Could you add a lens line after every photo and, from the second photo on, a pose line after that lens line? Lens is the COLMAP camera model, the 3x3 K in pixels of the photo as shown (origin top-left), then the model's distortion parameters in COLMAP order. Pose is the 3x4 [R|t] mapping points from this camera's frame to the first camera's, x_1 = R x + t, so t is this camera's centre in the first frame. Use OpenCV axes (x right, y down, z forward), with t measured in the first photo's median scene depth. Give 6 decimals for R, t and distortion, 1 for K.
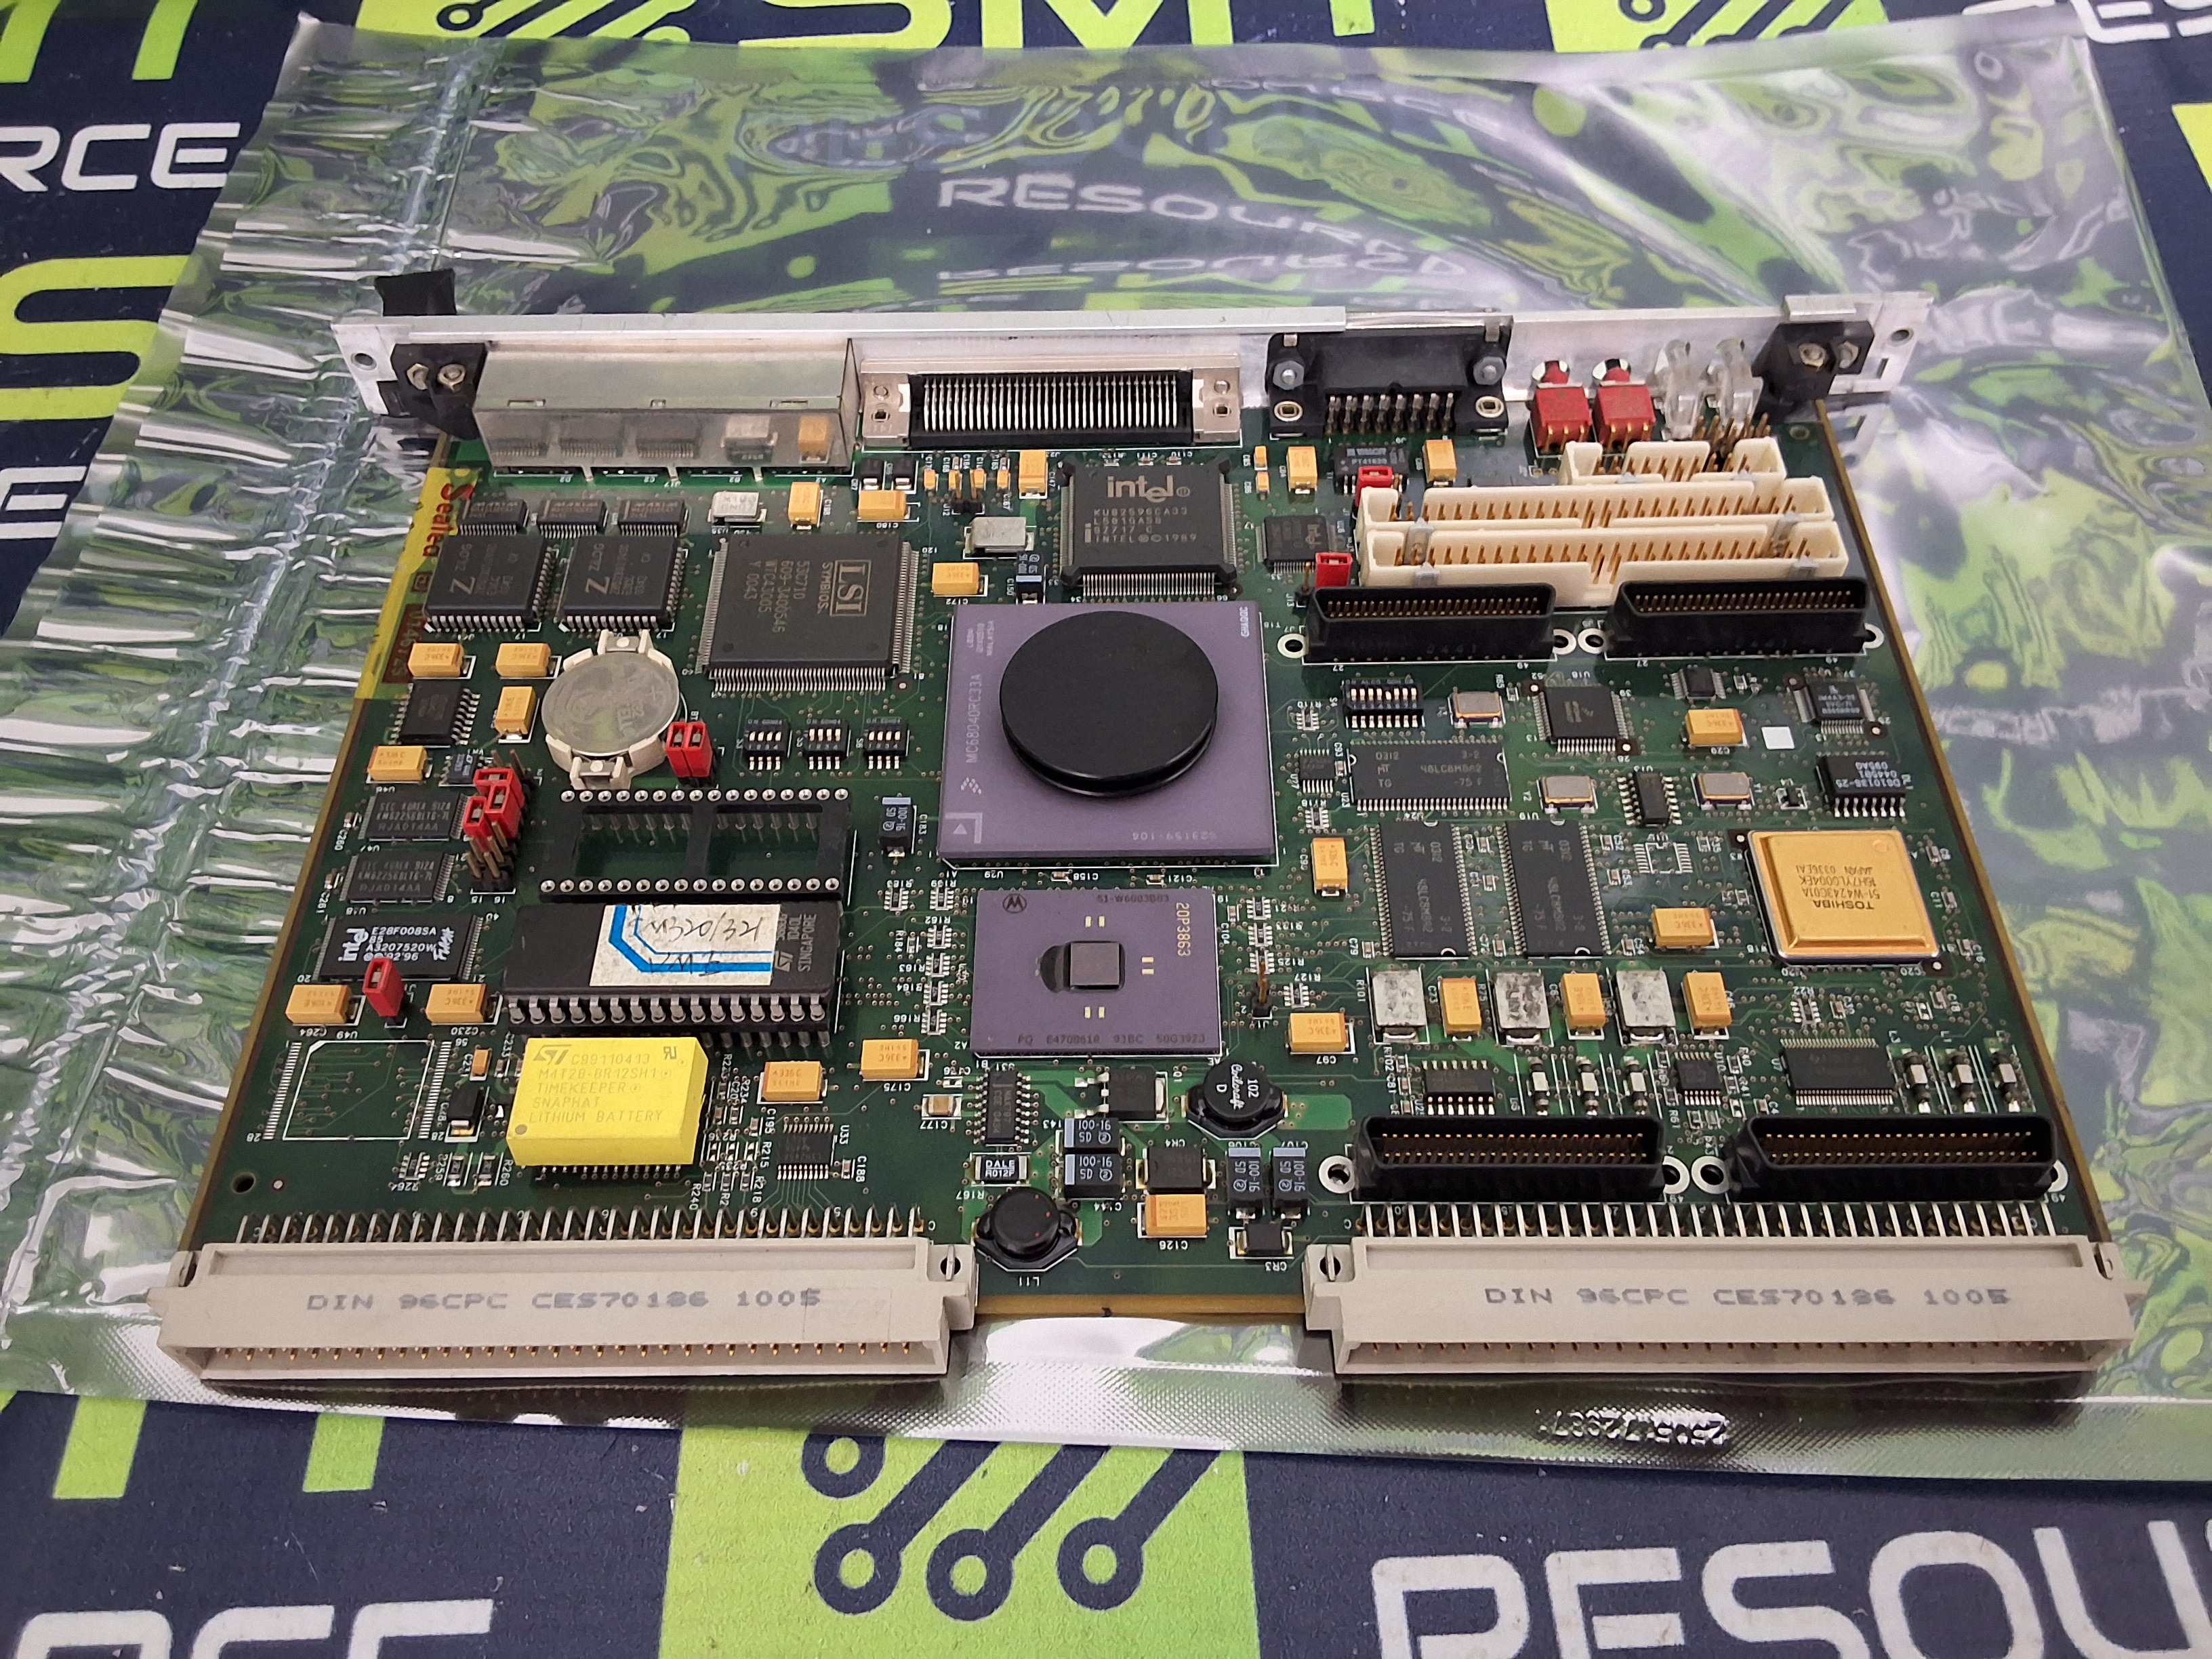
lens RADIAL K [[1775.3, 0, 1095.8], [0, 1775.3, 815.3], [0, 0, 1]] dist [0.139687, -0.233915]
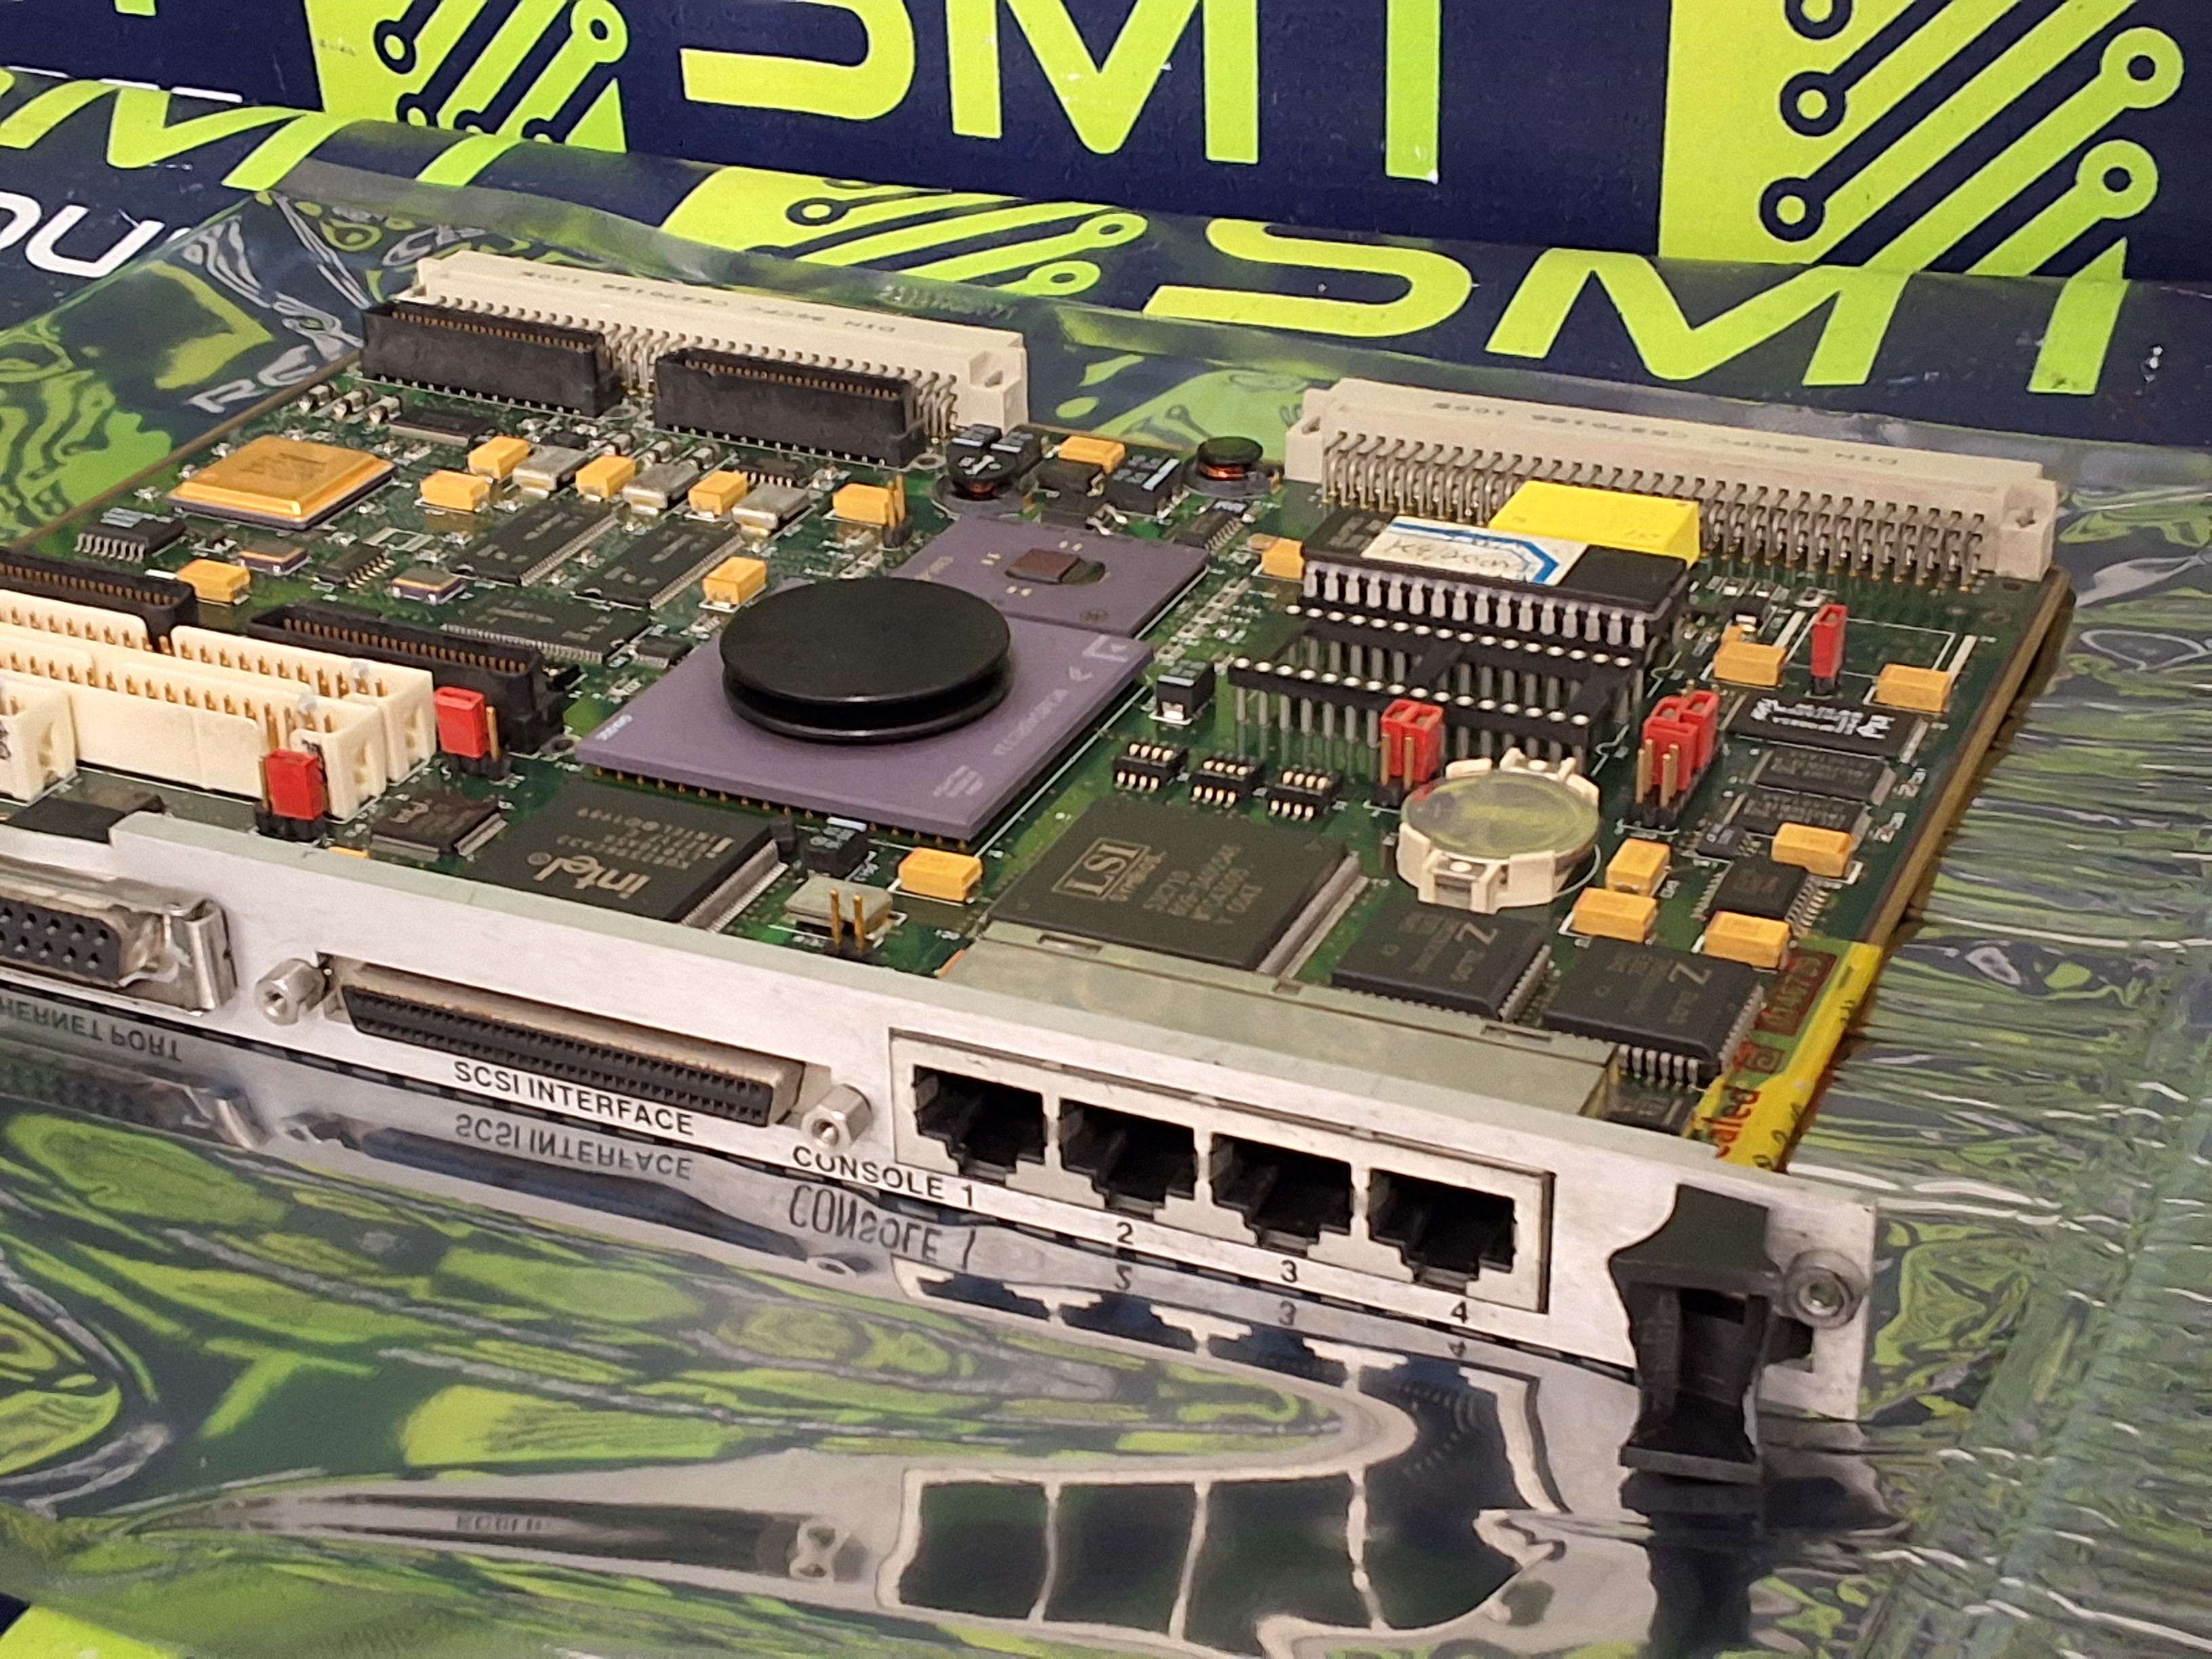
lens RADIAL K [[3524.7, 0, 1106.0], [0, 3524.7, 829.5], [0, 0, 1]] dist [0.139498, -0.183015]
pose [[-0.909487, -0.158690, 0.384253, -0.752388], [0.357843, 0.171656, 0.917869, -1.556079], [-0.211616, 0.972292, -0.099333, 1.349093]]
